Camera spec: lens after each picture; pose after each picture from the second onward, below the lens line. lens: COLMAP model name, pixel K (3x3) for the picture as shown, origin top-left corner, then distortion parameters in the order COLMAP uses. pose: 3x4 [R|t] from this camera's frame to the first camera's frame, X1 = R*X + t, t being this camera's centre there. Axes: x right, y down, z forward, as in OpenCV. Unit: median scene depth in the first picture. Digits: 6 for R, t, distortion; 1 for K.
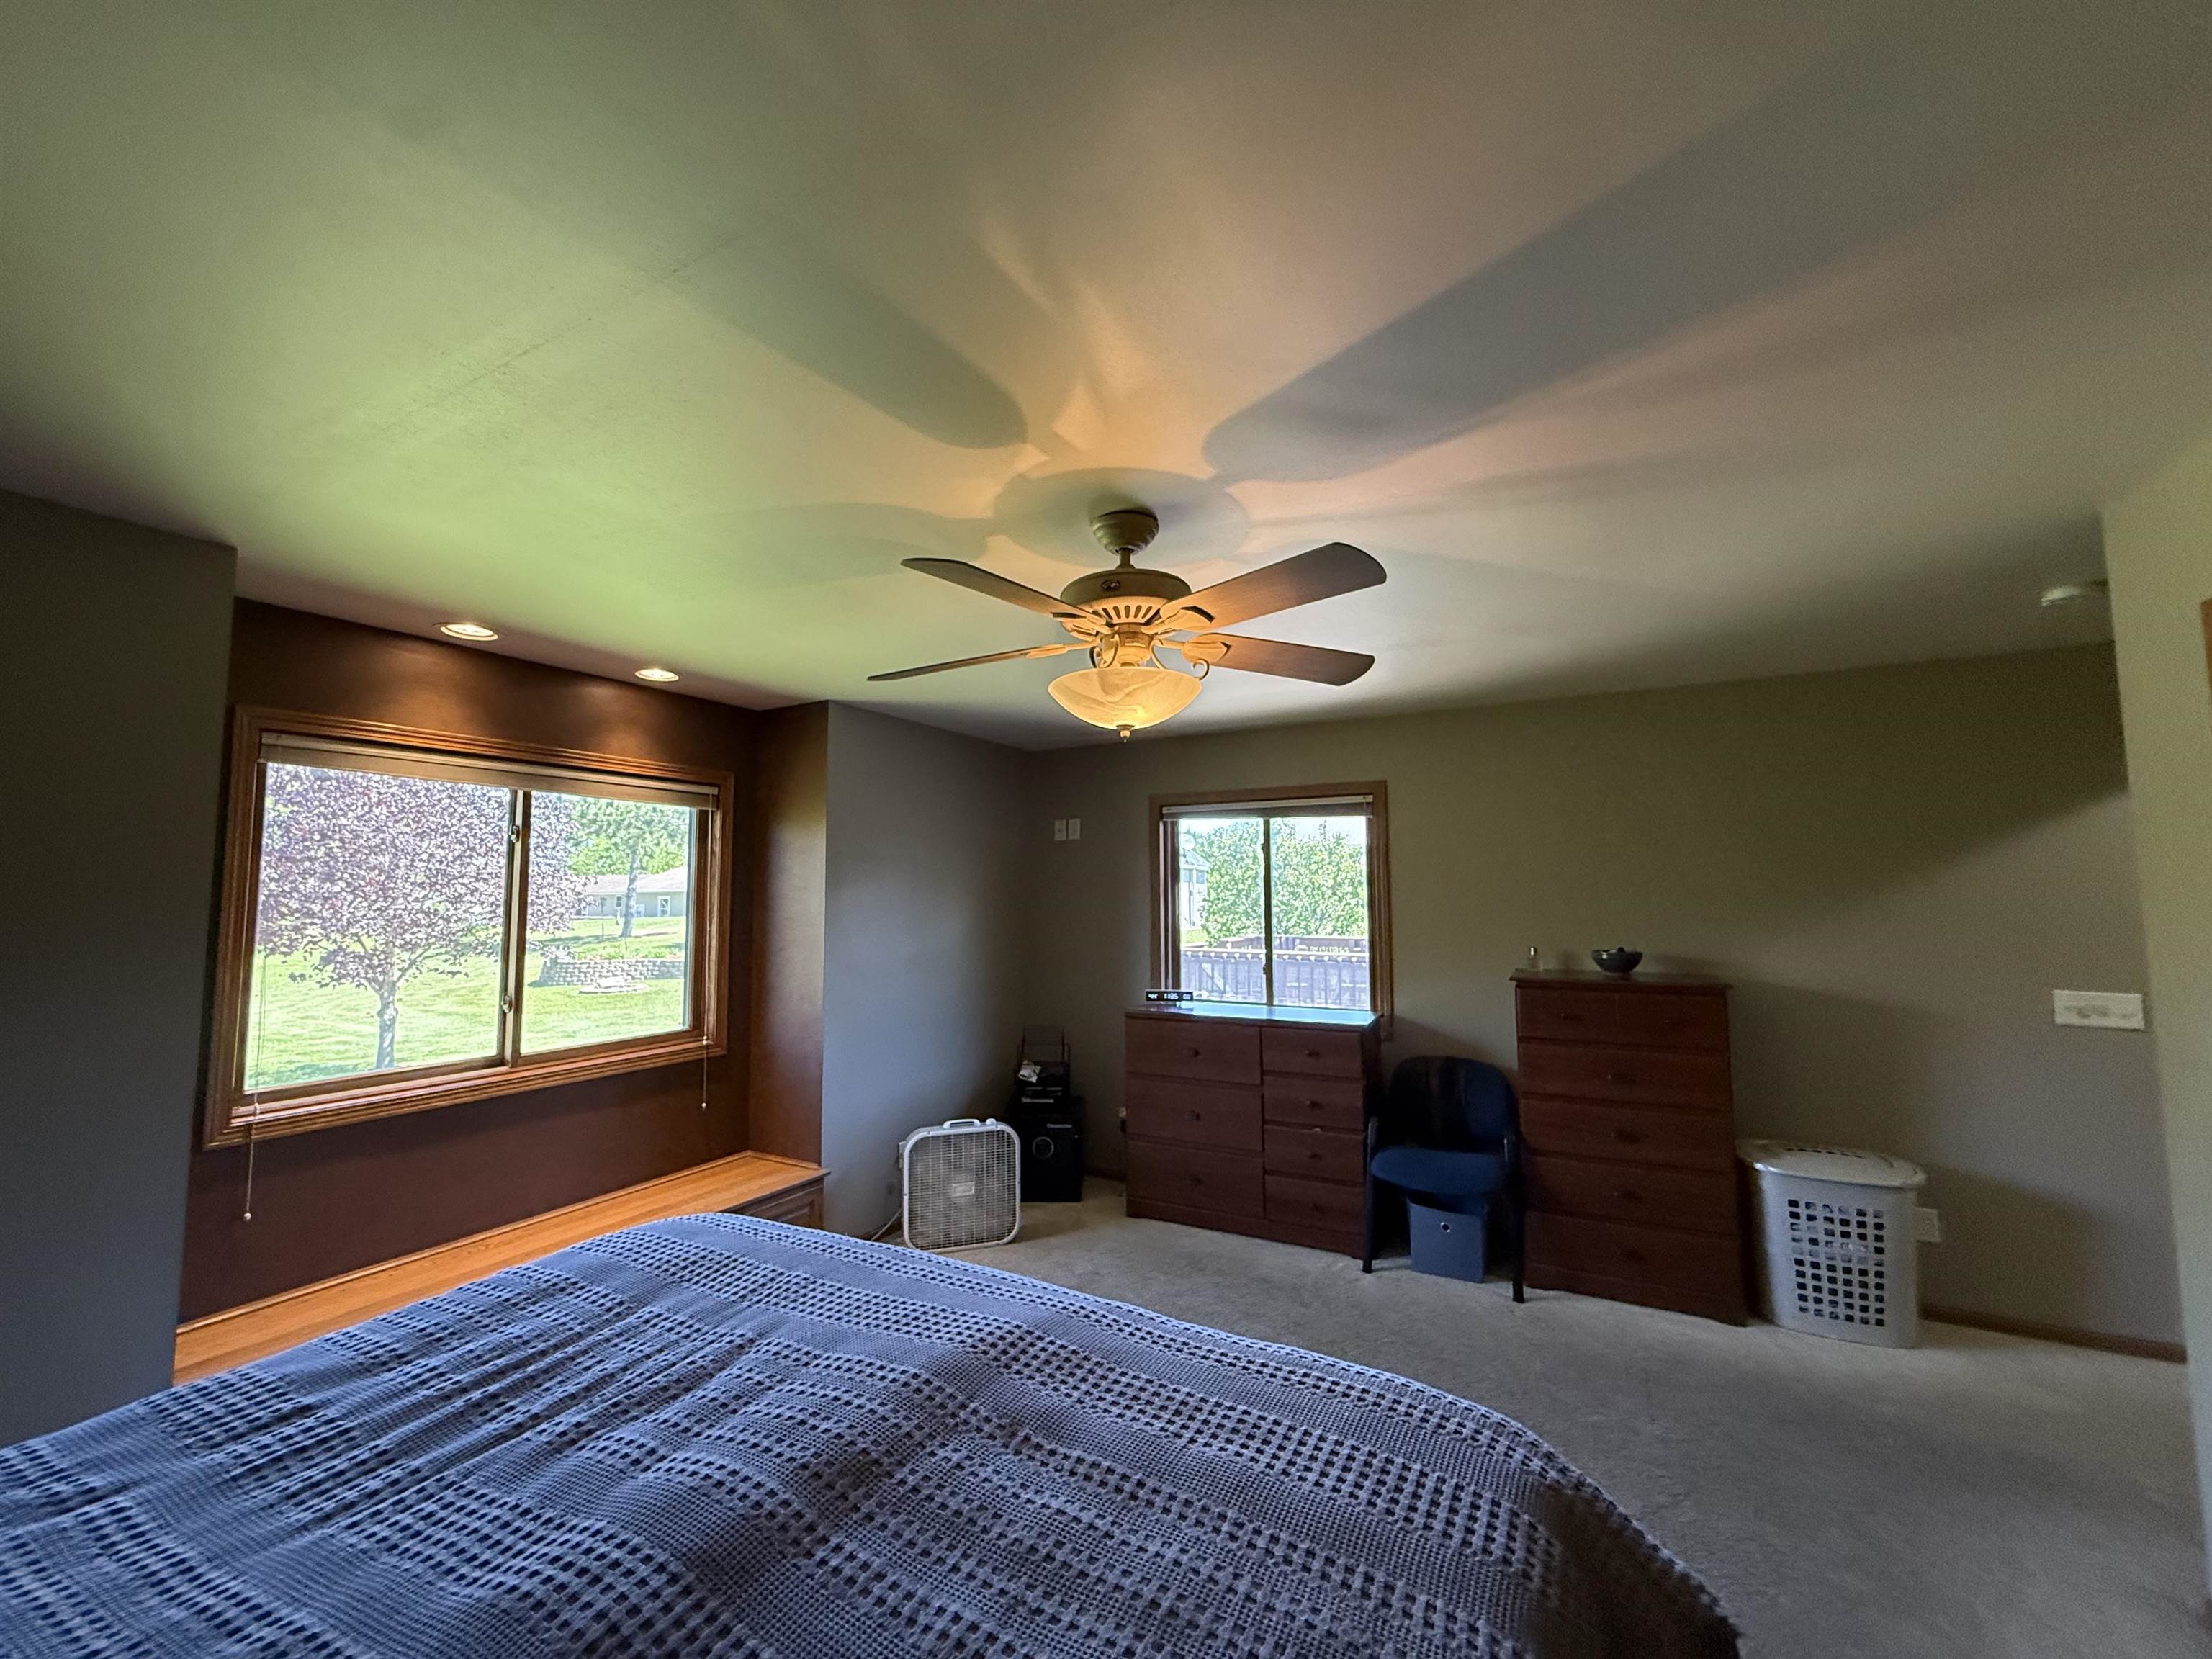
lens RADIAL K [[878.6, 0, 1118.2], [0, 878.6, 838.6], [0, 0, 1]] dist [0.001015, -0.000236]
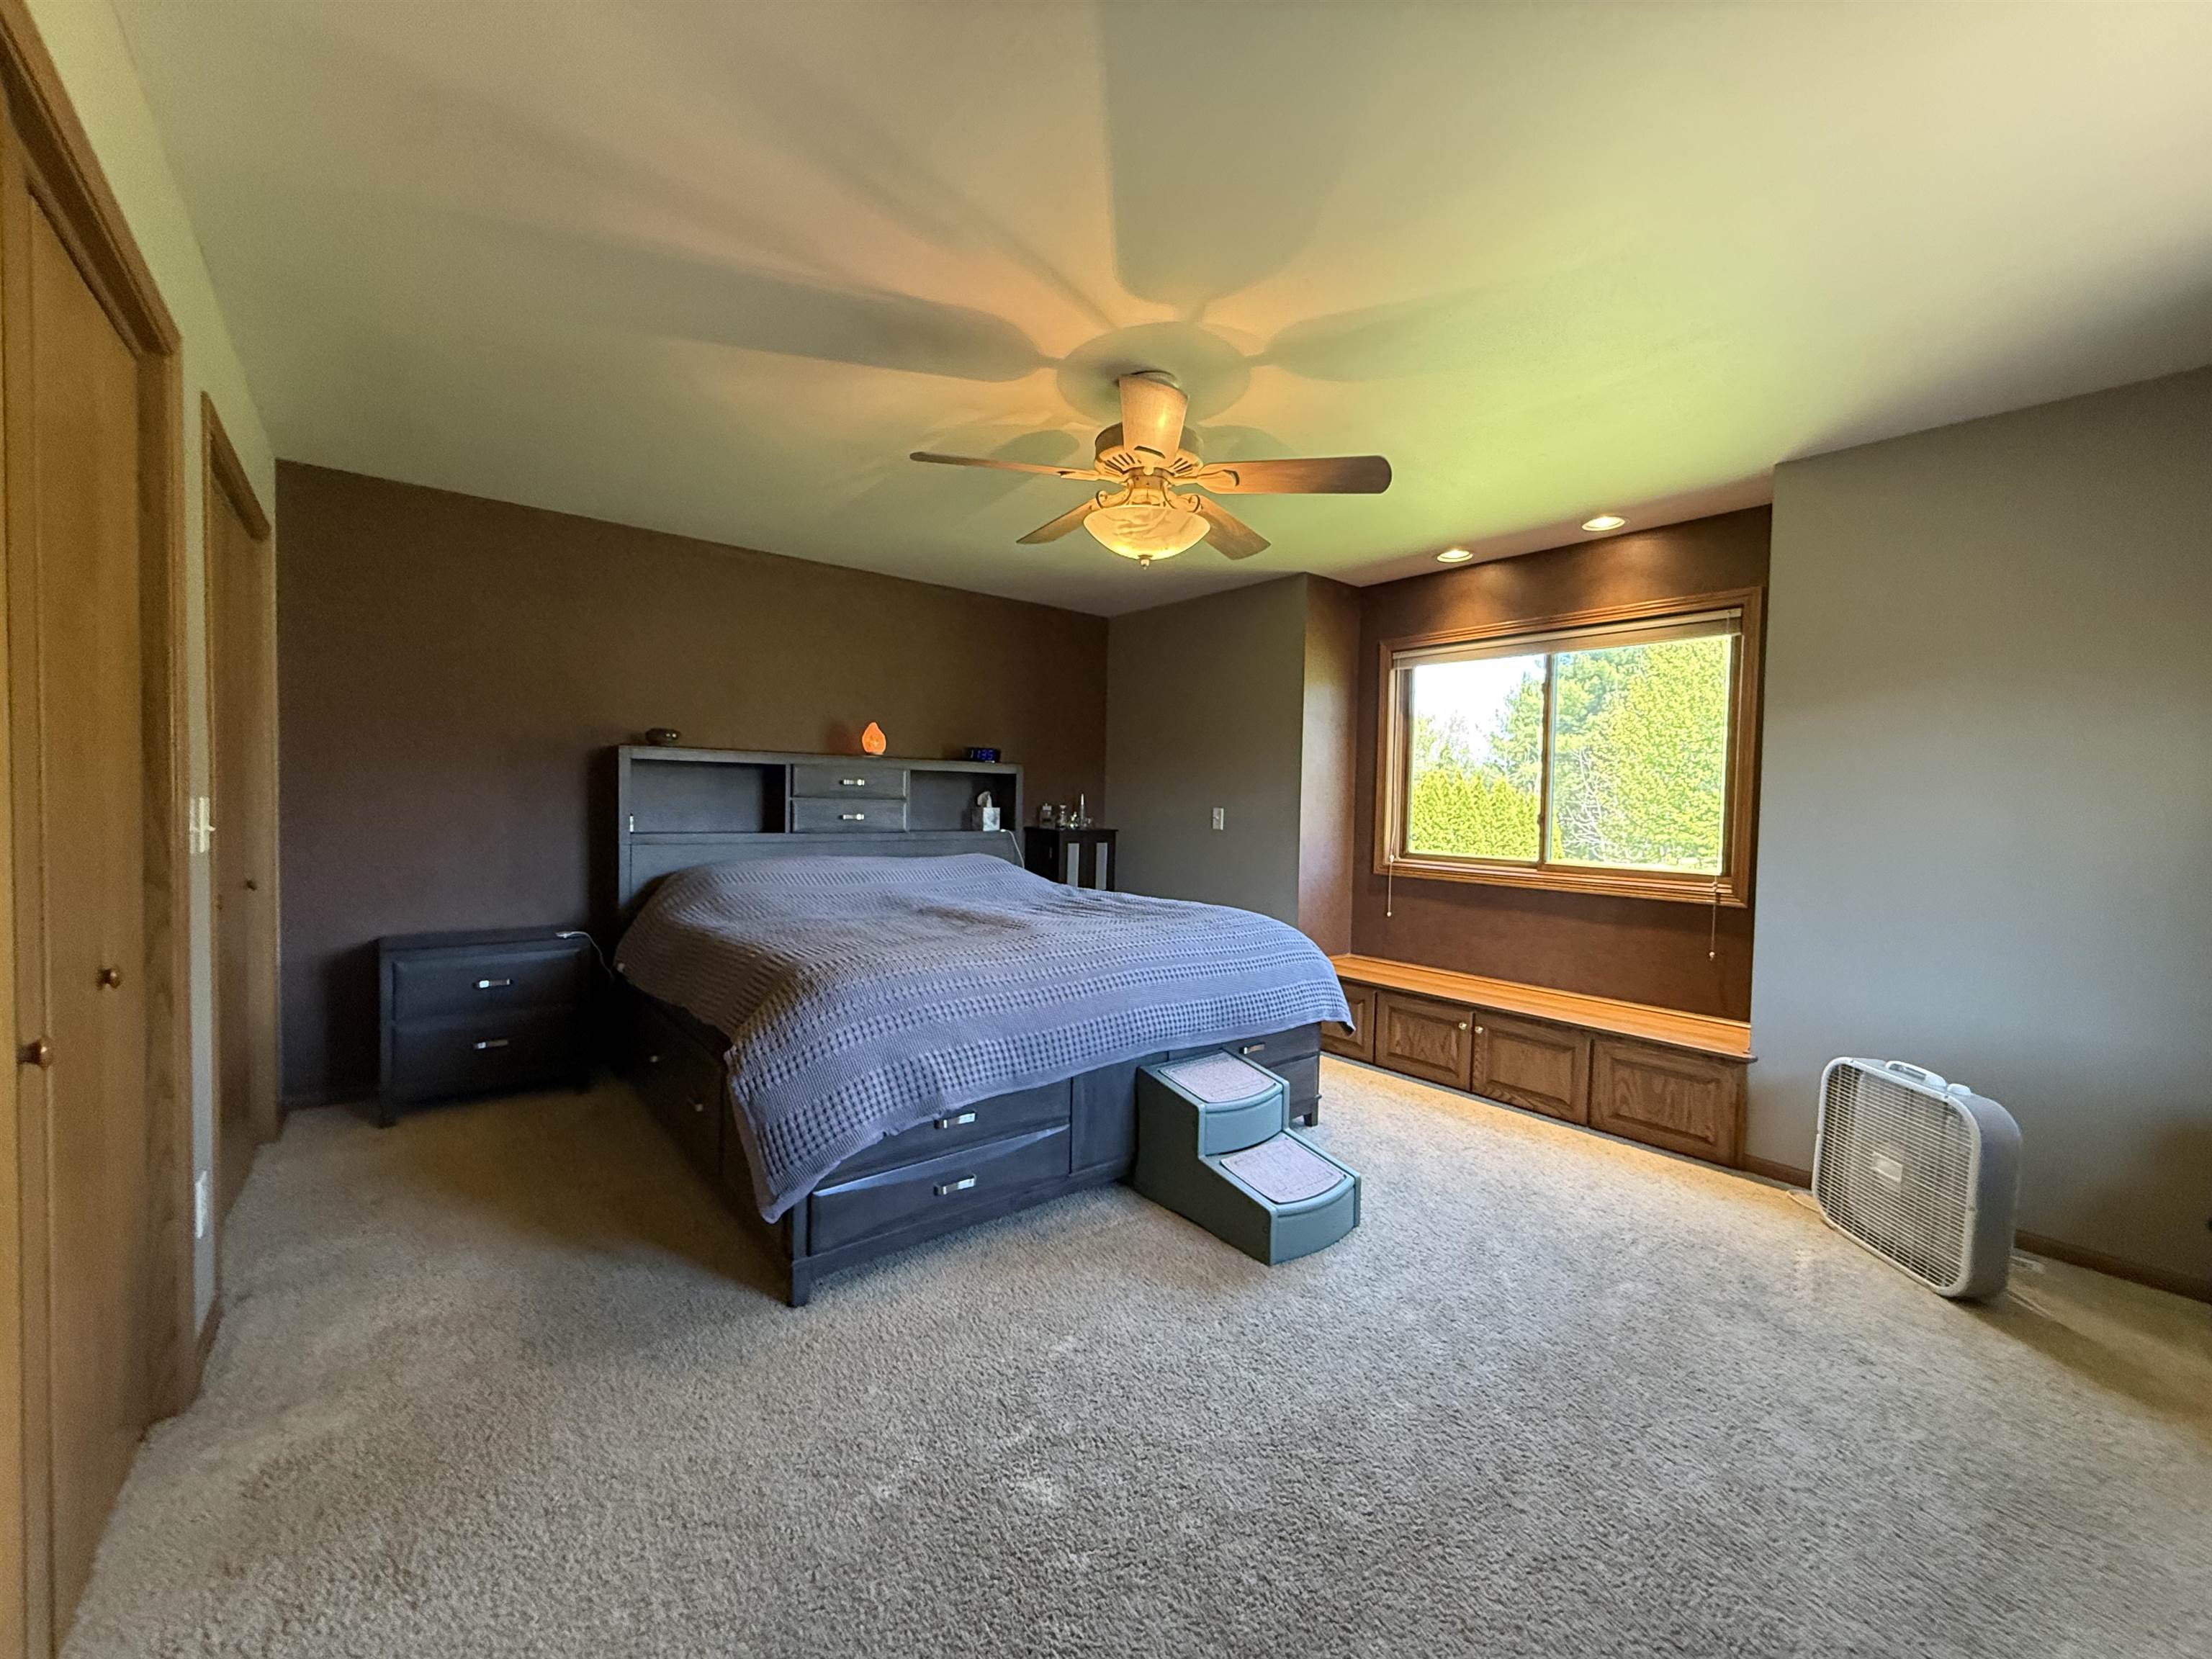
lens RADIAL K [[878.6, 0, 1098.0], [0, 878.6, 829.3], [0, 0, 1]] dist [0.001015, -0.000236]
pose [[-0.370152, 0.037350, -0.928220, 0.693596], [0.055177, 0.998311, 0.018167, 0.127367], [0.927331, -0.044492, -0.371587, 0.810830]]
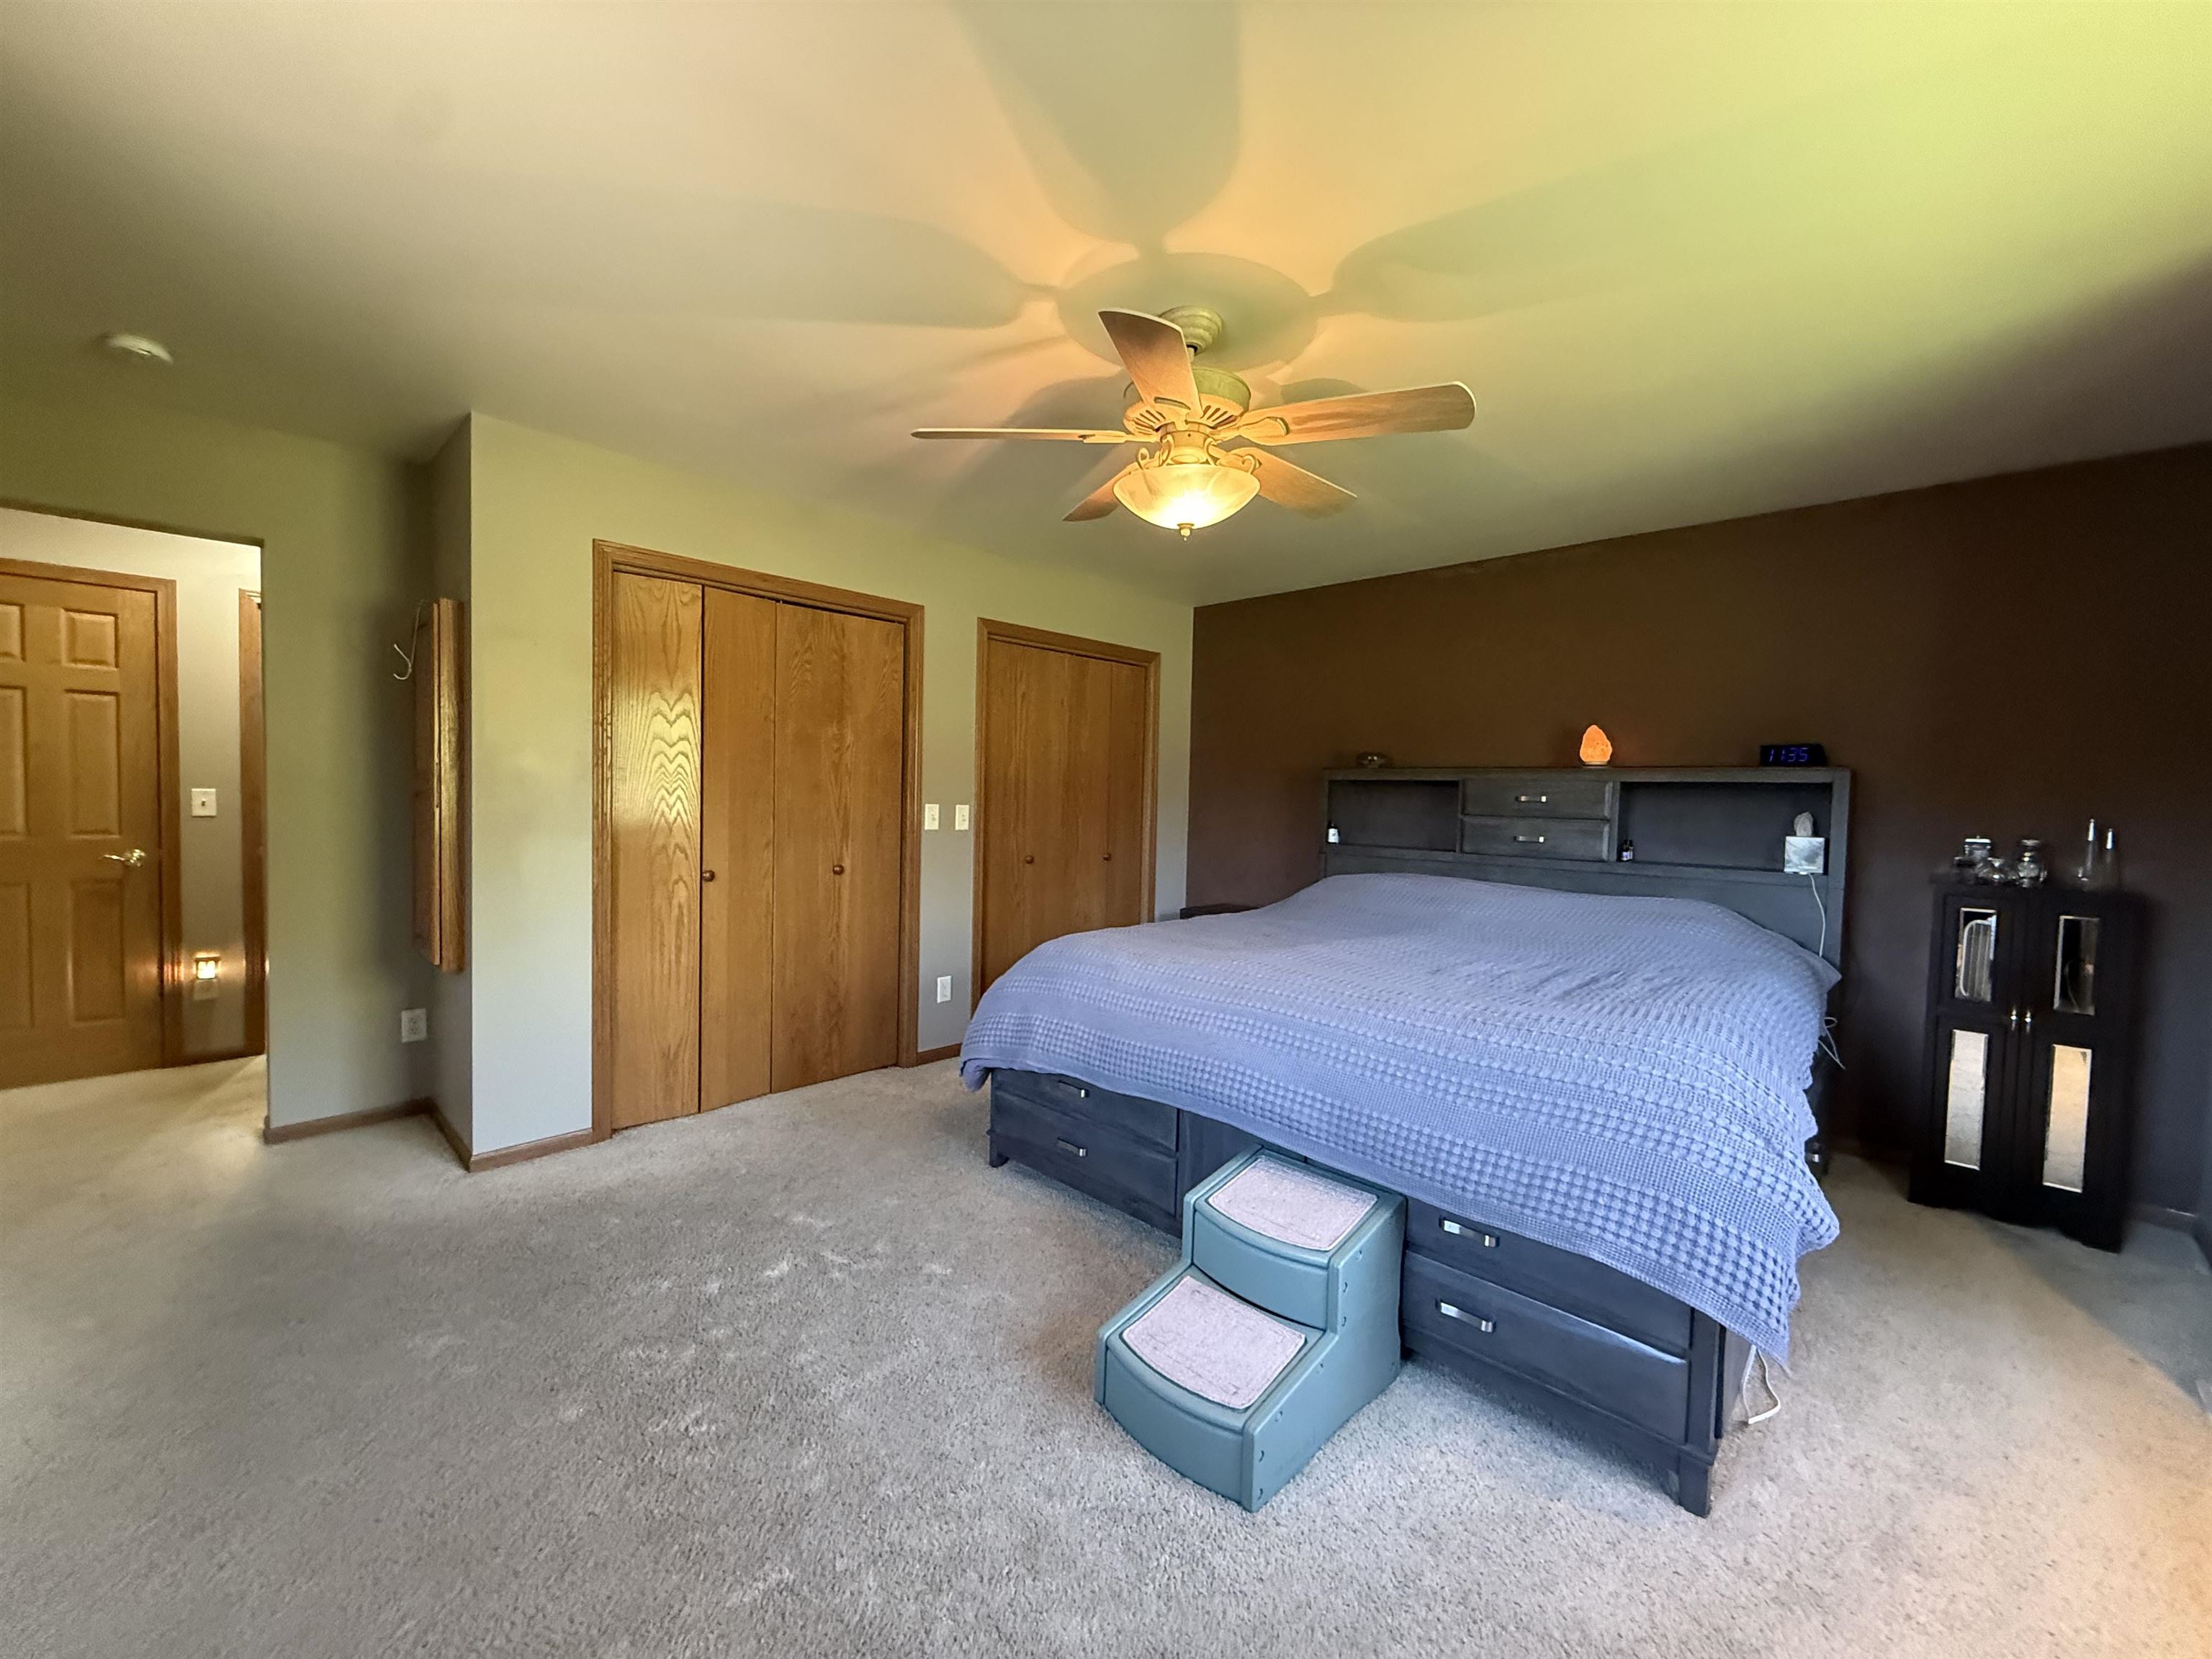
lens RADIAL K [[878.6, 0, 1090.8], [0, 878.6, 822.2], [0, 0, 1]] dist [0.001015, -0.000236]
pose [[-0.964342, -0.020333, 0.263876, -0.101361], [-0.035156, 0.998050, -0.051574, 0.166310], [-0.262312, -0.059011, -0.963177, 1.194624]]
